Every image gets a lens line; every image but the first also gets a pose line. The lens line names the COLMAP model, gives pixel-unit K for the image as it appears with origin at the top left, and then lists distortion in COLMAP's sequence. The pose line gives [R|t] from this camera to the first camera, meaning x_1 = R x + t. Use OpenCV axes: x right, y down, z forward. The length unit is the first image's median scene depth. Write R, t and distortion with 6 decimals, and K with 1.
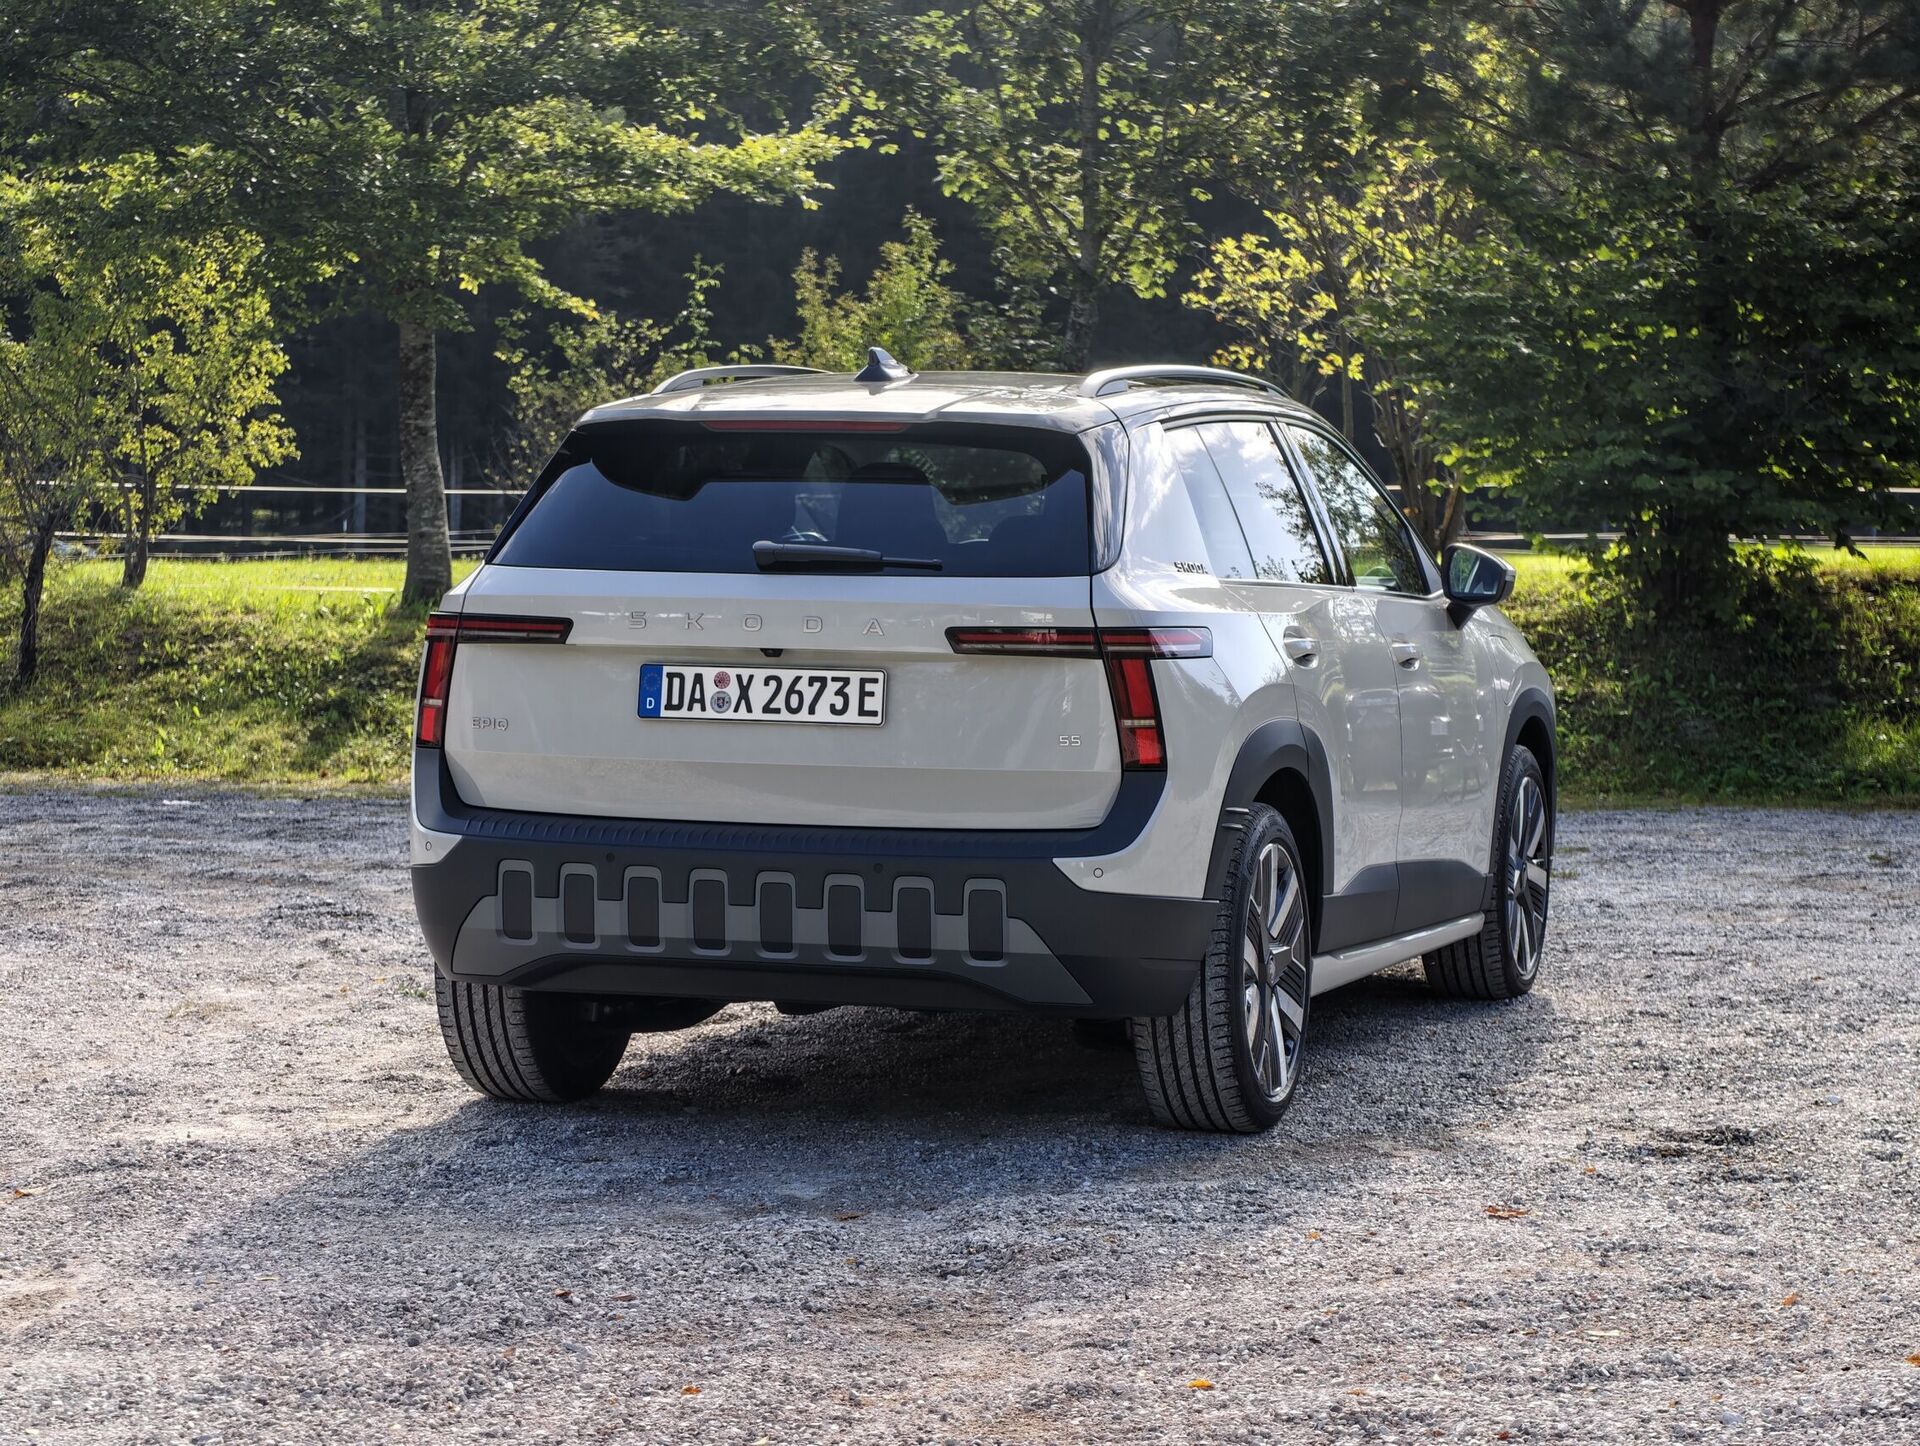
lens RADIAL K [[4336.5, 0, 960.0], [0, 4336.5, 723.0], [0, 0, 1]] dist [0.217132, -0.111472]
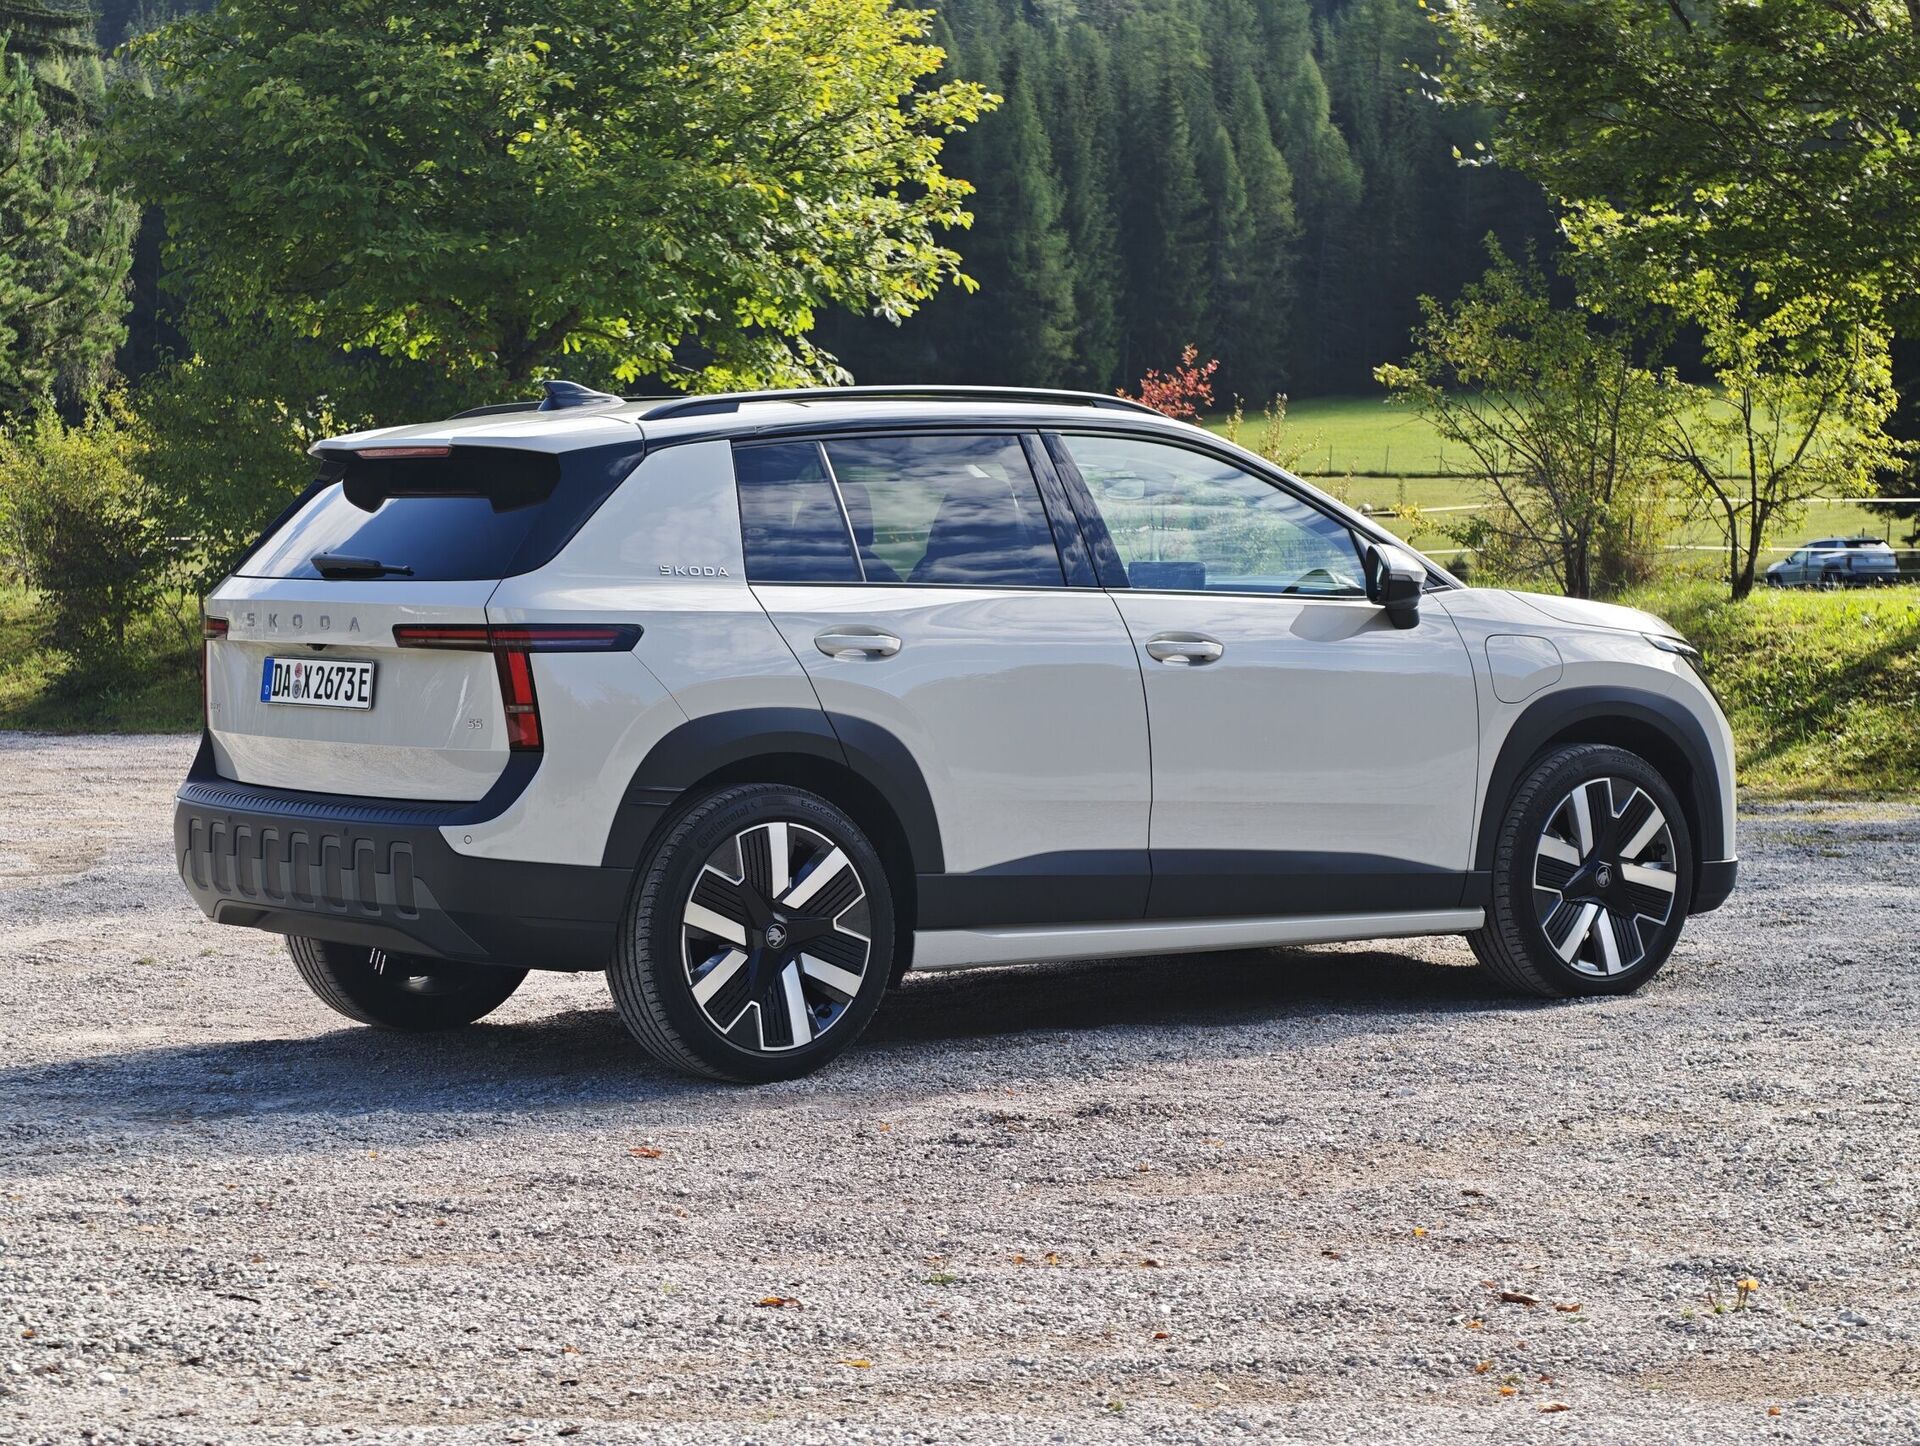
lens RADIAL K [[4336.5, 0, 960.0], [0, 4336.5, 723.0], [0, 0, 1]] dist [0.217132, -0.111472]
pose [[0.819933, 0.009313, -0.572384, 0.714264], [-0.011808, 0.999930, -0.000646, 0.002829], [0.572338, 0.007288, 0.819985, 0.123708]]
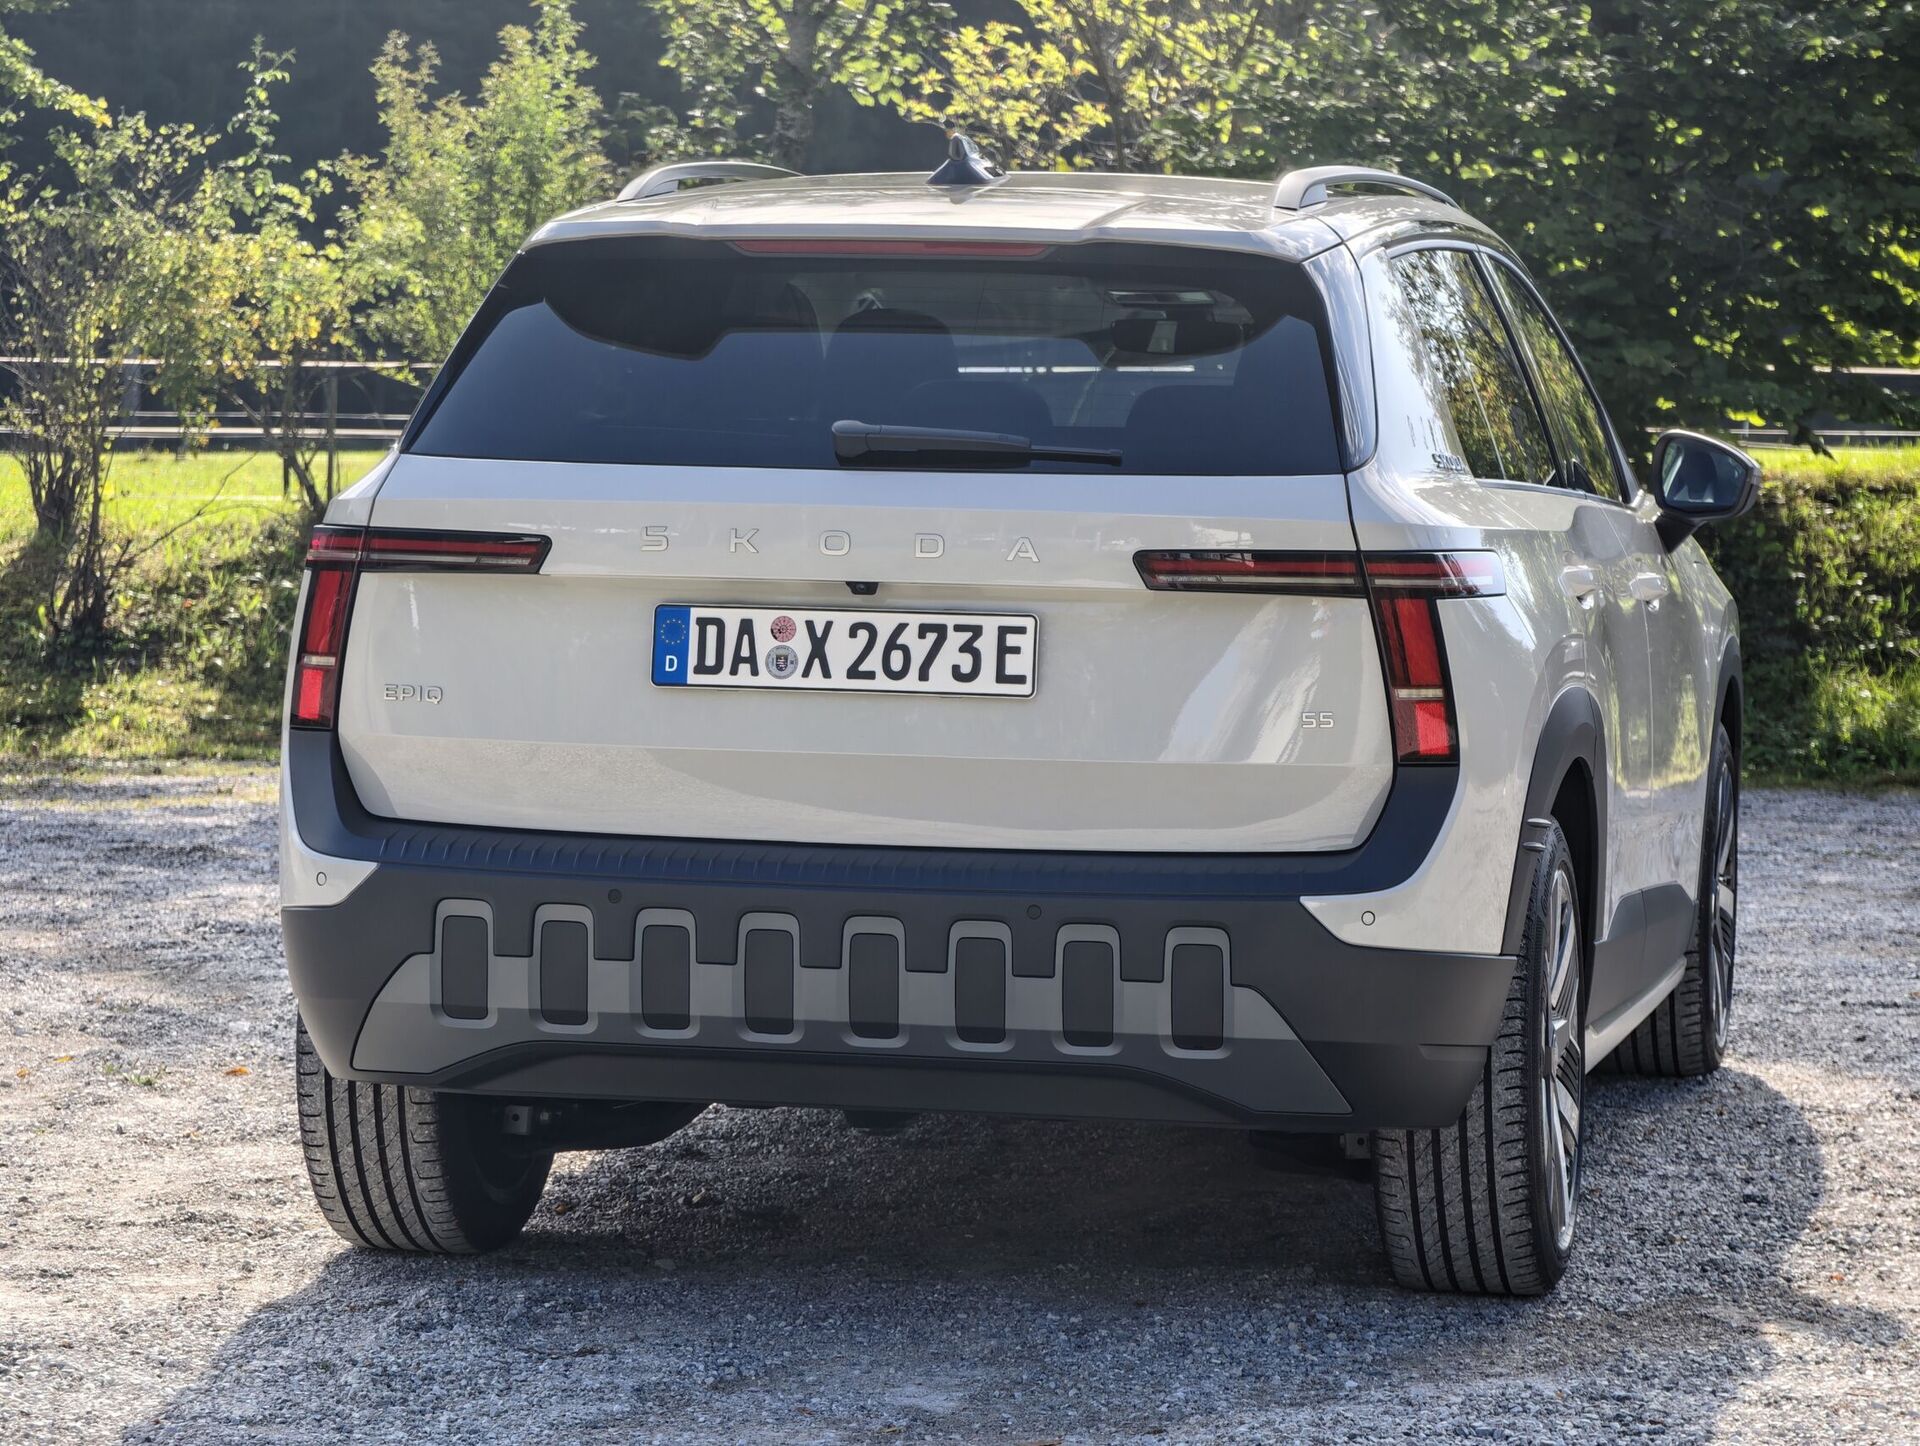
lens RADIAL K [[5485.4, 0, 960.0], [0, 5485.4, 723.0], [0, 0, 1]] dist [0.372279, -1.169966]
pose [[0.994506, -0.001018, 0.104672, -0.107748], [-0.000066, 0.999946, 0.010354, -0.003882], [-0.104677, -0.010304, 0.994453, 0.147913]]
